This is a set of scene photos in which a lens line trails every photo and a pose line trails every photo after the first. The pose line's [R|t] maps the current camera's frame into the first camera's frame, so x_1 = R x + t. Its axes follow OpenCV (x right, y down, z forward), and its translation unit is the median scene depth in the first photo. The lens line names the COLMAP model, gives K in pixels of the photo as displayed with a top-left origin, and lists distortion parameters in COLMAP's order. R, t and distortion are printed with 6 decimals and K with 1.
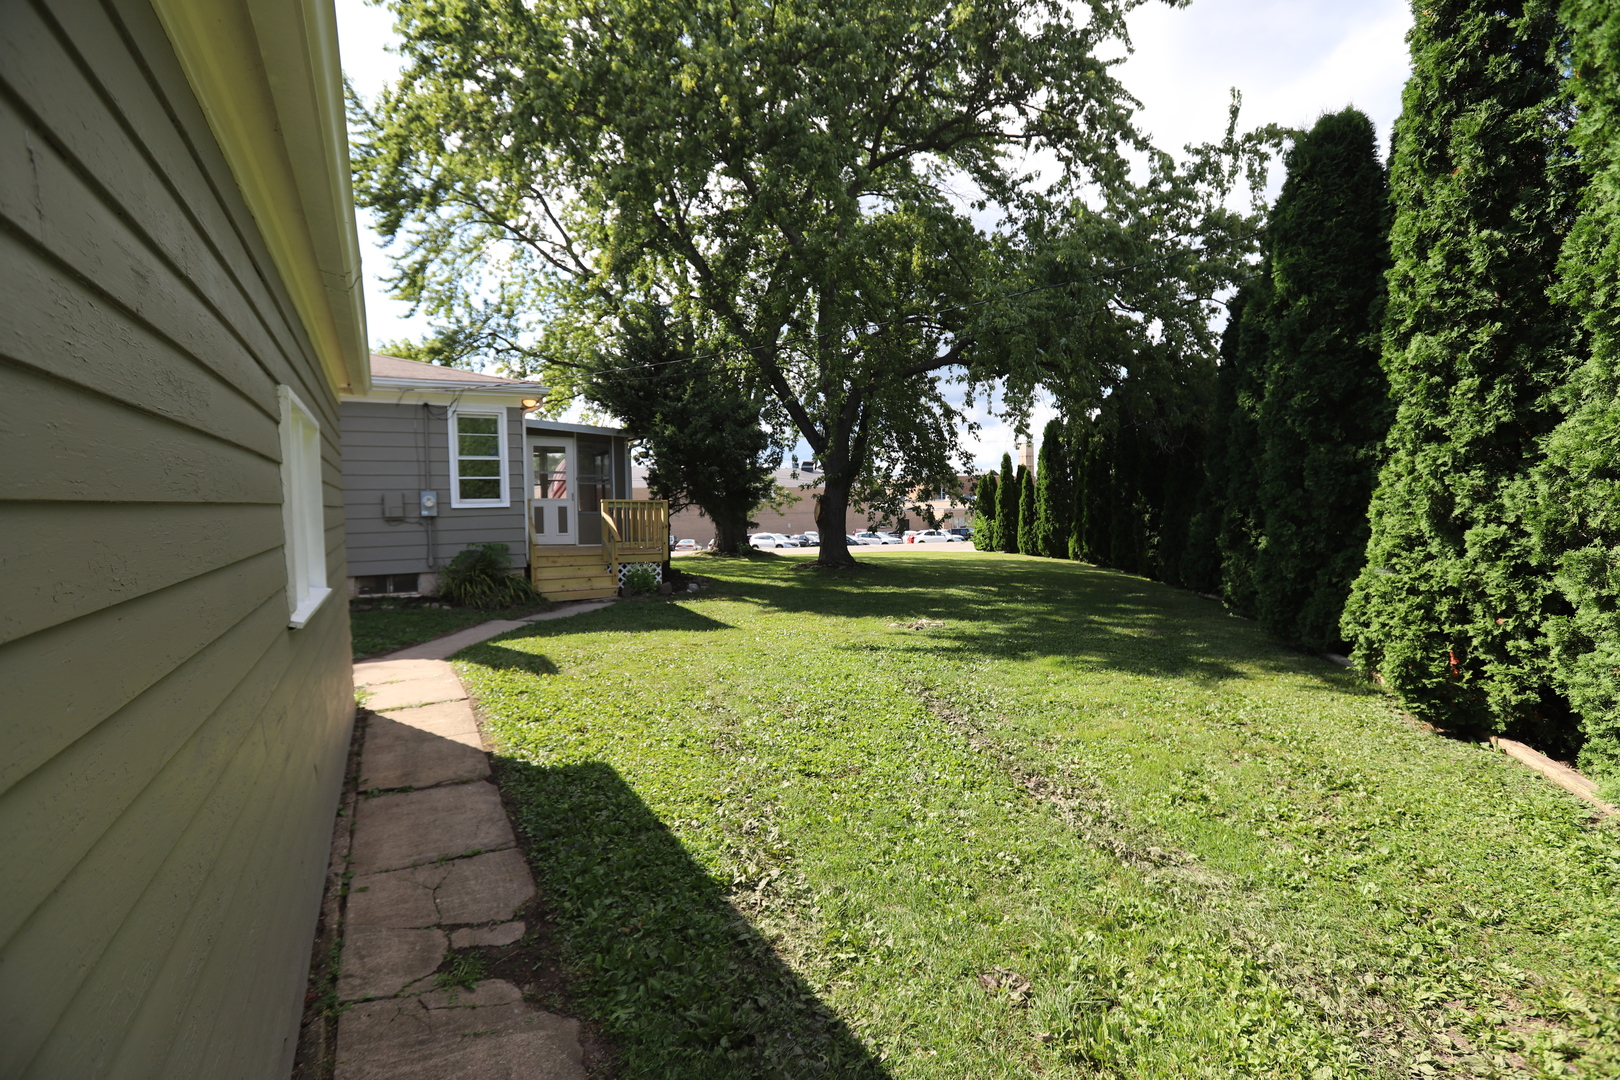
lens RADIAL K [[755.3, 0, 836.6], [0, 755.3, 533.7], [0, 0, 1]] dist [-0.031405, 0.000437]
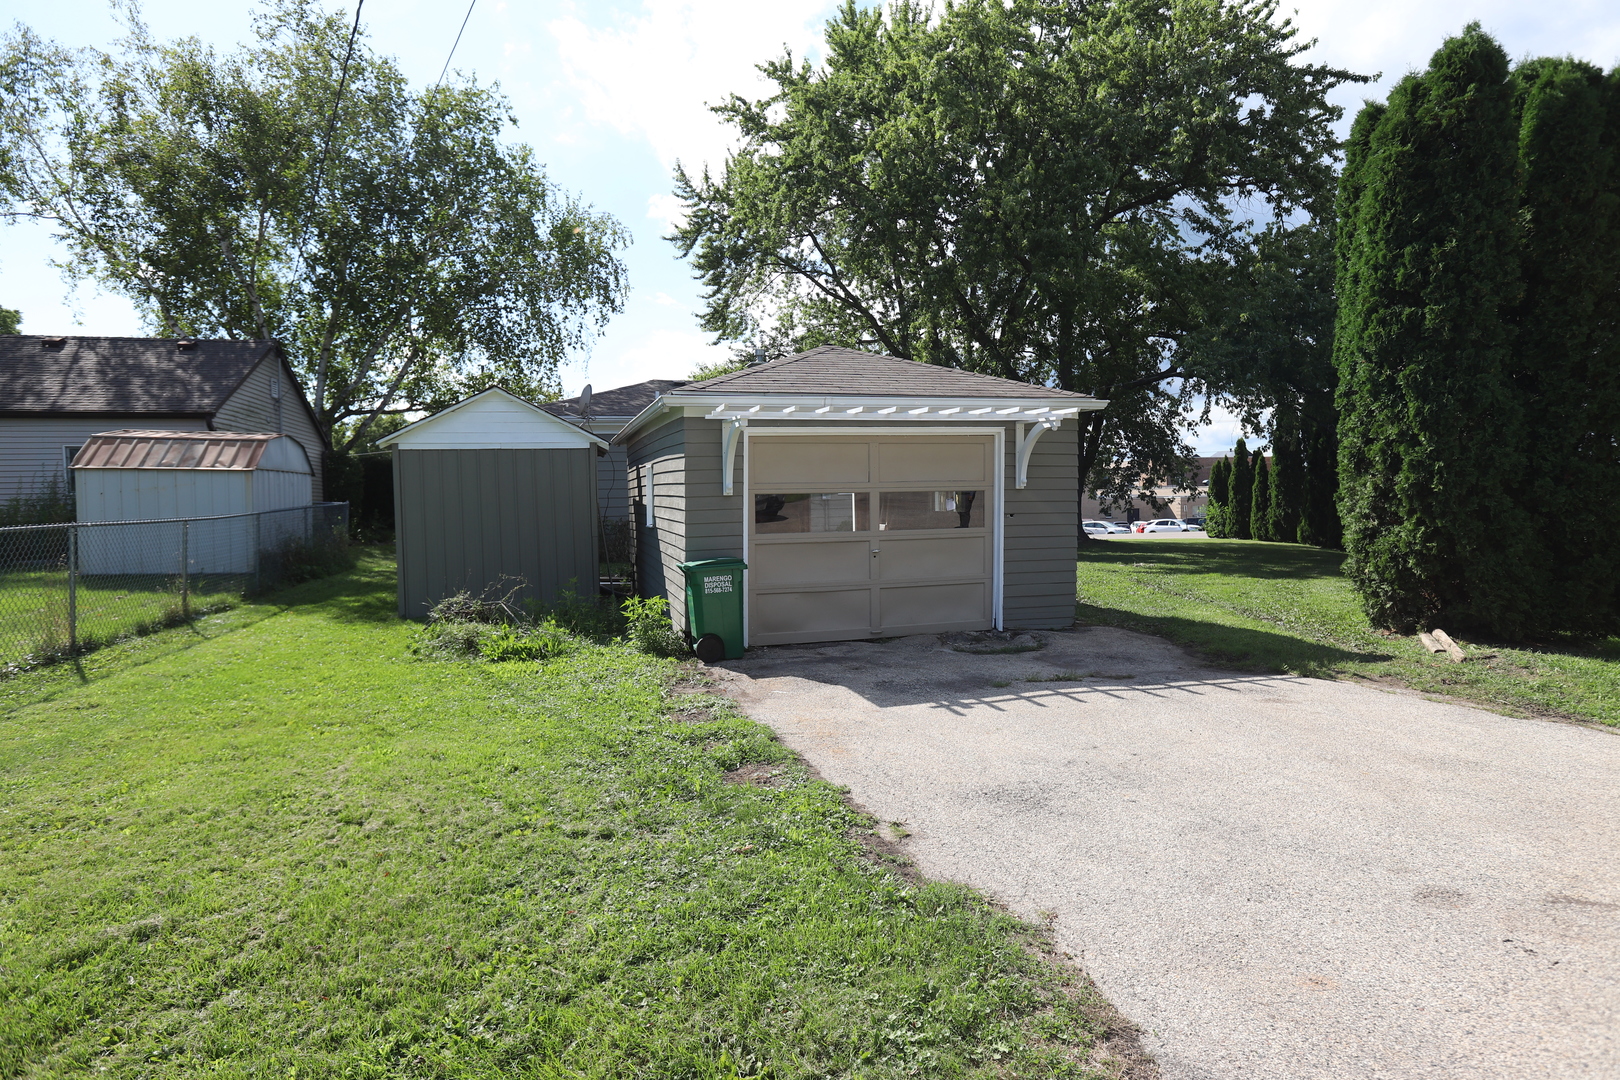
lens RADIAL K [[908.9, 0, 810.5], [0, 908.9, 557.0], [0, 0, 1]] dist [-0.031966, 0.001398]
pose [[0.968018, 0.009450, -0.250703, -0.036659], [-0.001560, 0.999498, 0.031649, 0.018292], [0.250877, -0.030246, 0.967546, -0.456278]]
